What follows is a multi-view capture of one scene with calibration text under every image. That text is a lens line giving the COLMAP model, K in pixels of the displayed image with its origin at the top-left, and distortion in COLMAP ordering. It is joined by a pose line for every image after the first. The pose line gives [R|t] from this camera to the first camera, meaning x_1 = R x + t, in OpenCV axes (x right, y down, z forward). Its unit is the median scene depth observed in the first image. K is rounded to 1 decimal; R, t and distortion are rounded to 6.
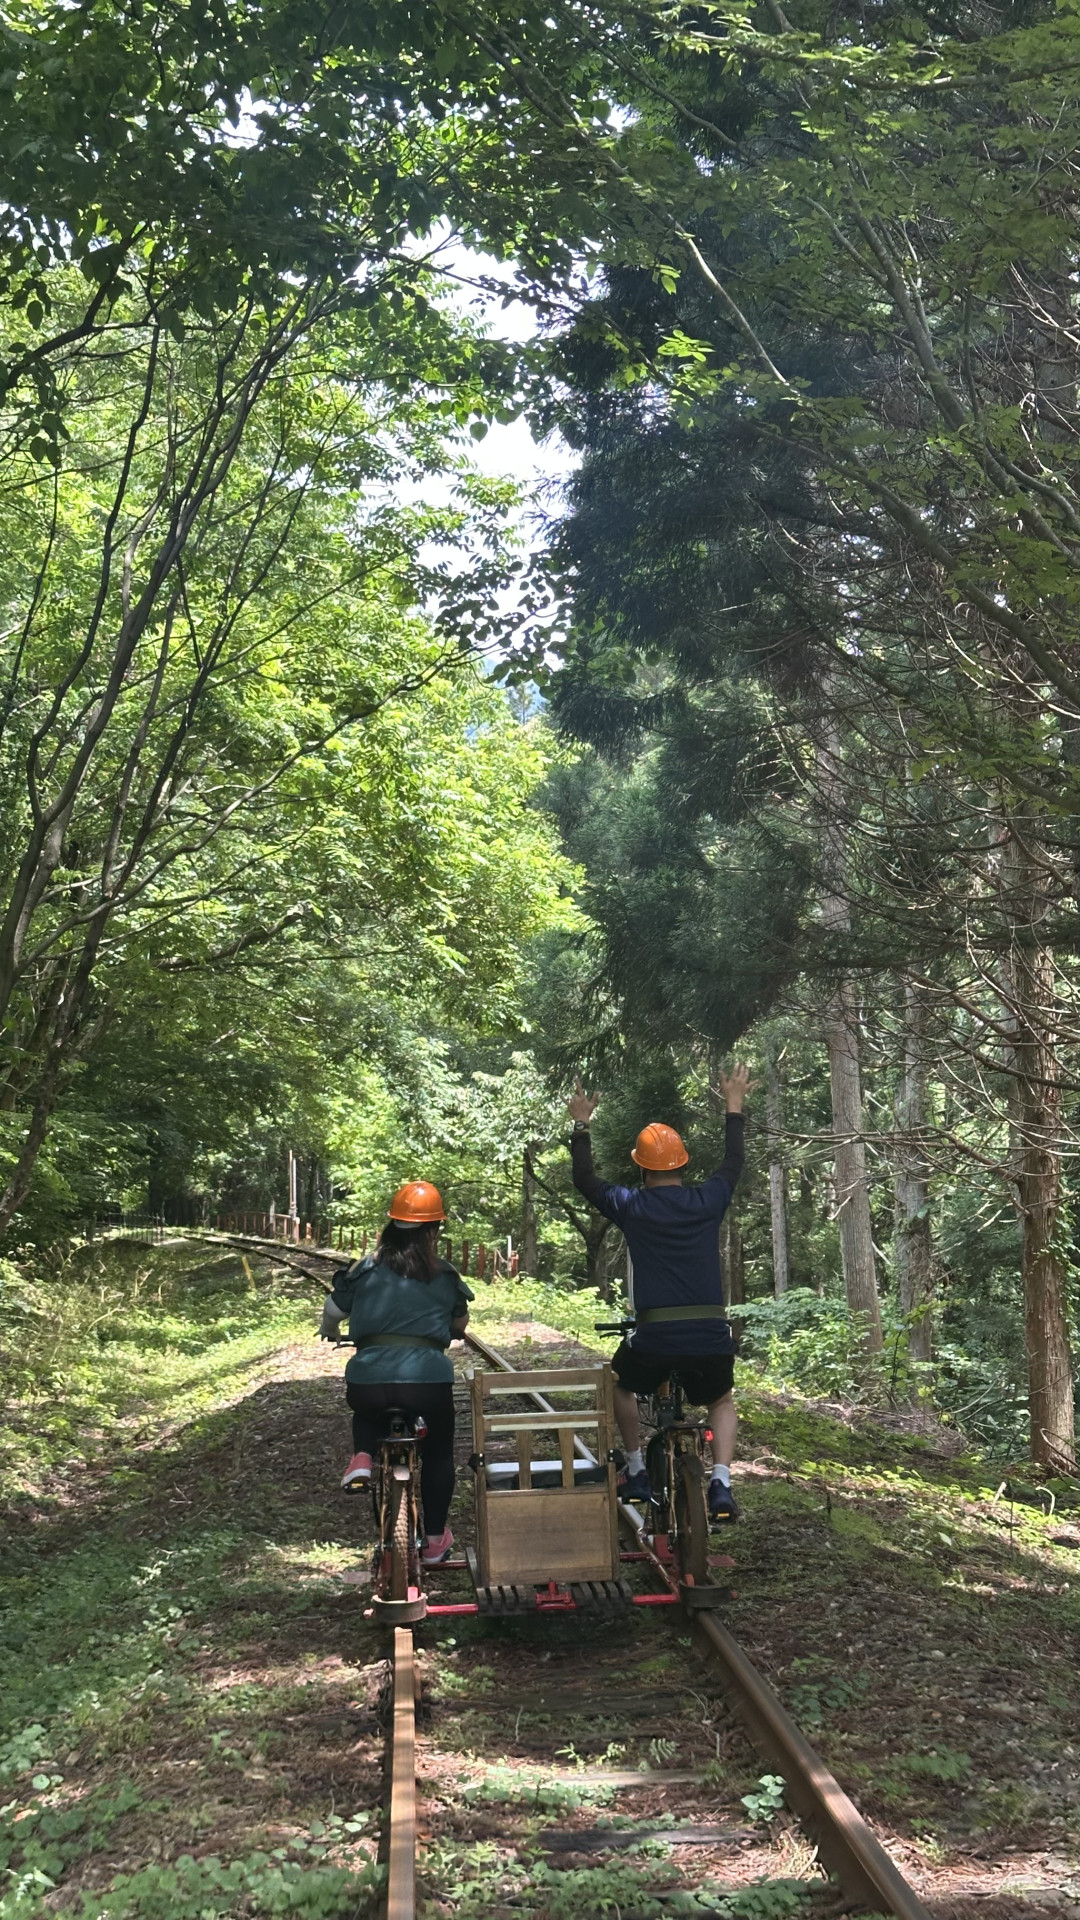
lens RADIAL K [[2612.8, 0, 540.0], [0, 2612.8, 960.0], [0, 0, 1]] dist [0.016056, 0.019305]
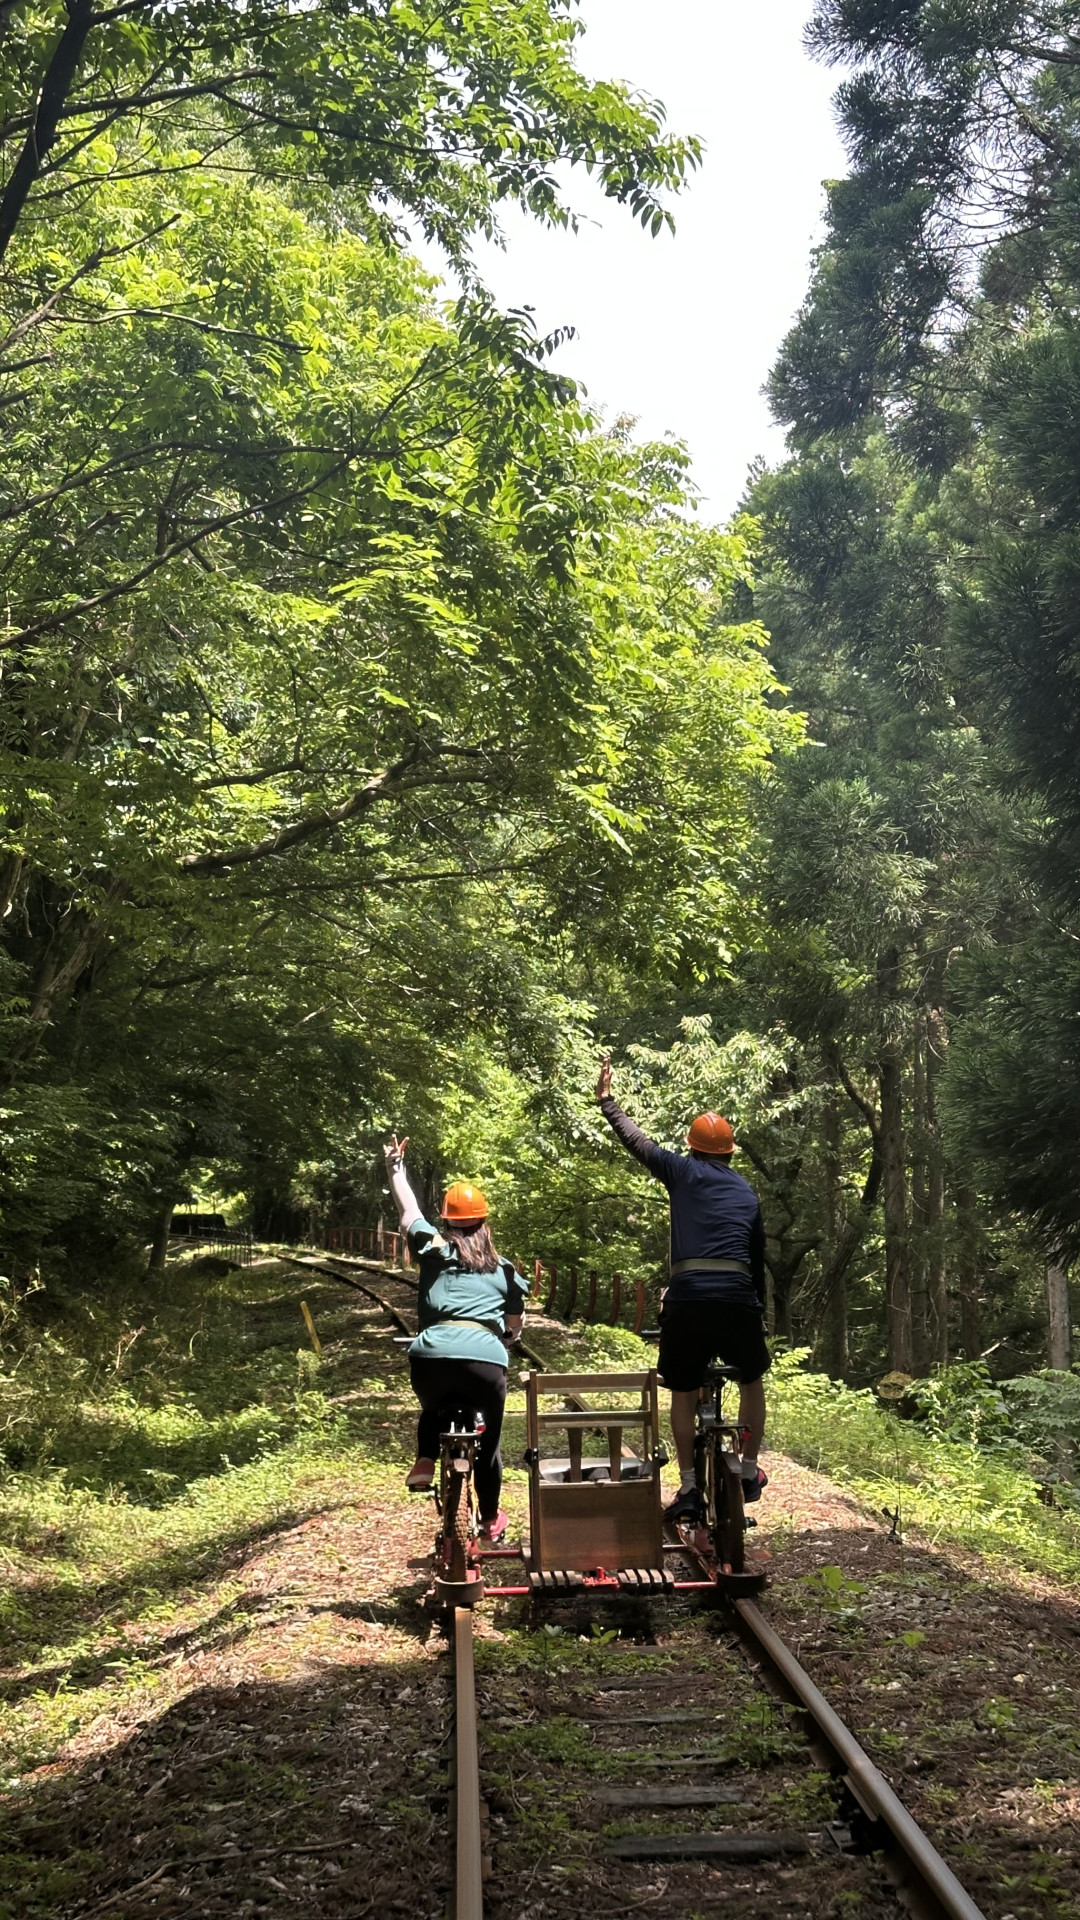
lens RADIAL K [[2612.8, 0, 540.0], [0, 2612.8, 960.0], [0, 0, 1]] dist [0.016056, 0.019305]
pose [[0.998776, 0.002737, -0.049389, -0.013962], [-0.002987, 0.999983, -0.004995, 0.022405], [0.049374, 0.005136, 0.998767, 0.261629]]
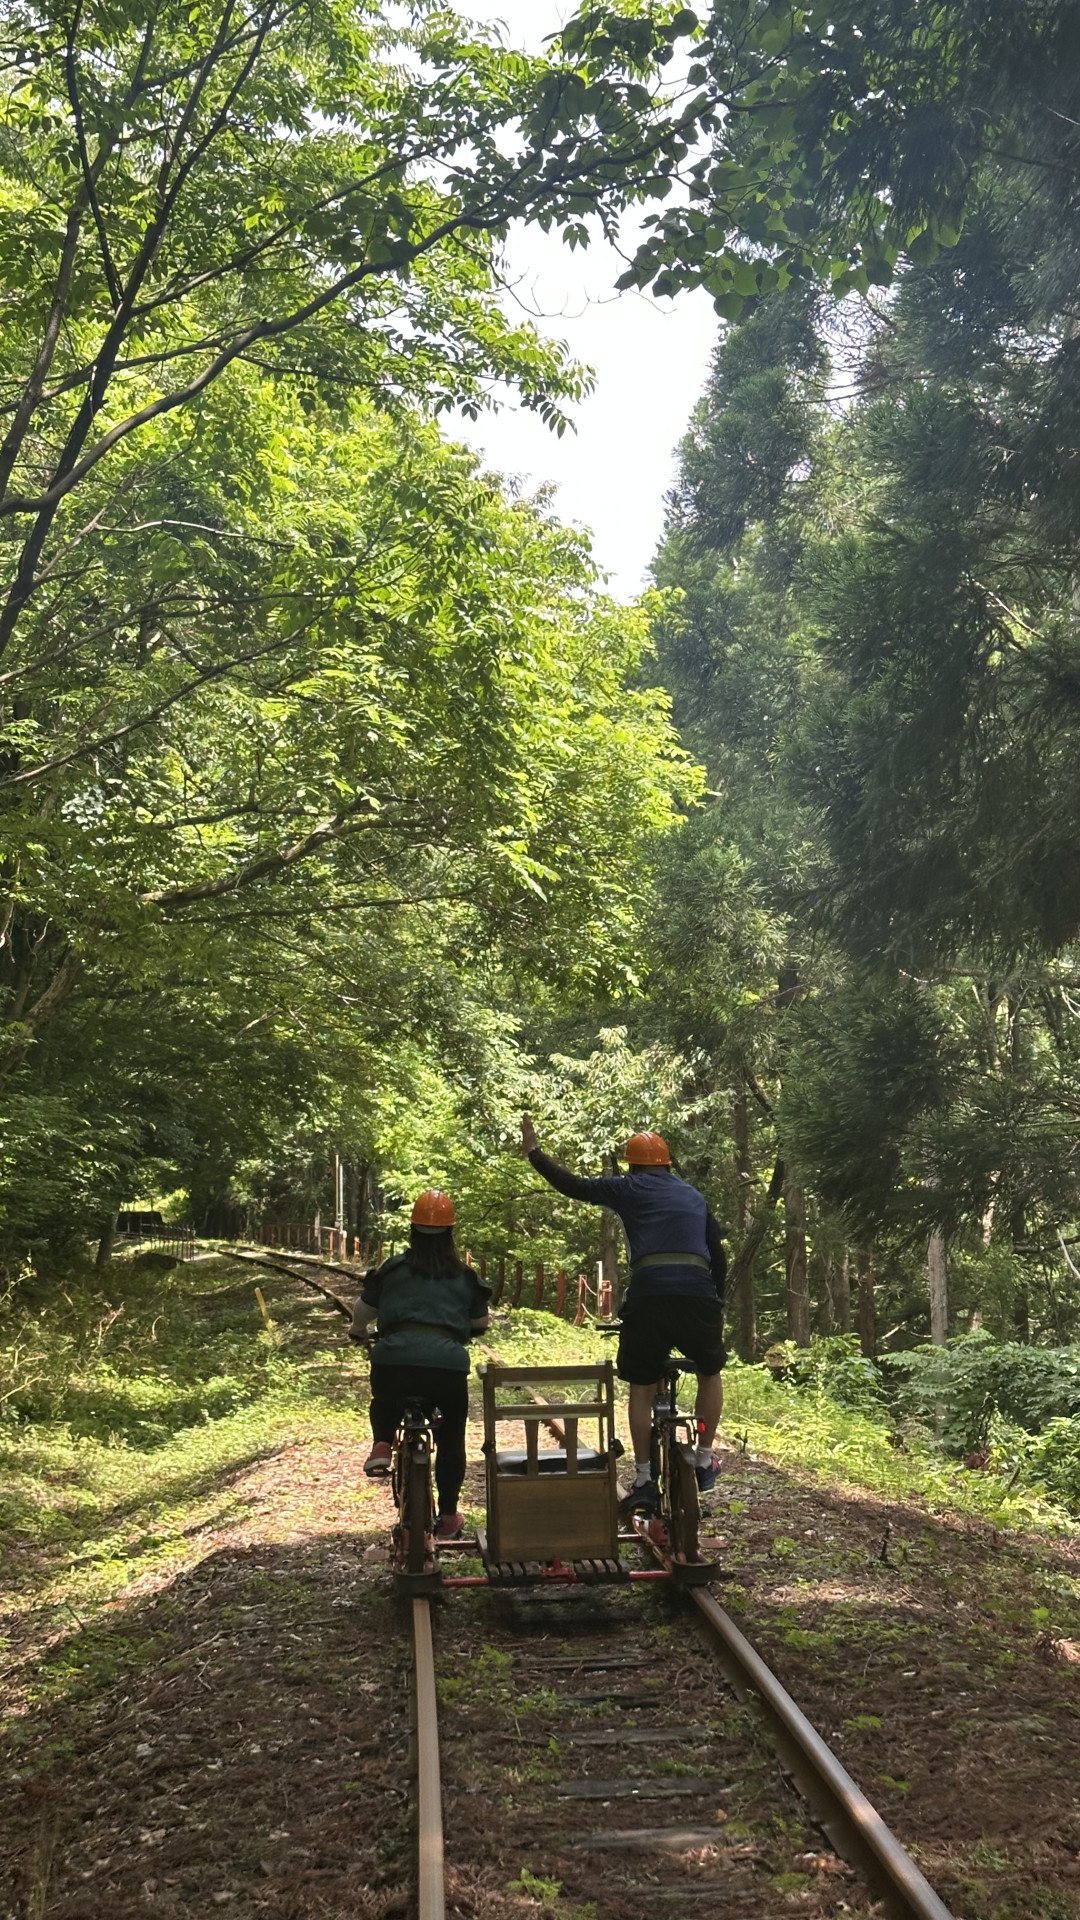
lens RADIAL K [[2604.9, 0, 615.7], [0, 2604.9, 957.9], [0, 0, 1]] dist [-0.013185, -0.016224]
pose [[0.999978, 0.003114, 0.005936, -0.010309], [-0.003086, 0.999984, -0.004765, 0.016680], [-0.005951, 0.004746, 0.999971, 0.193926]]
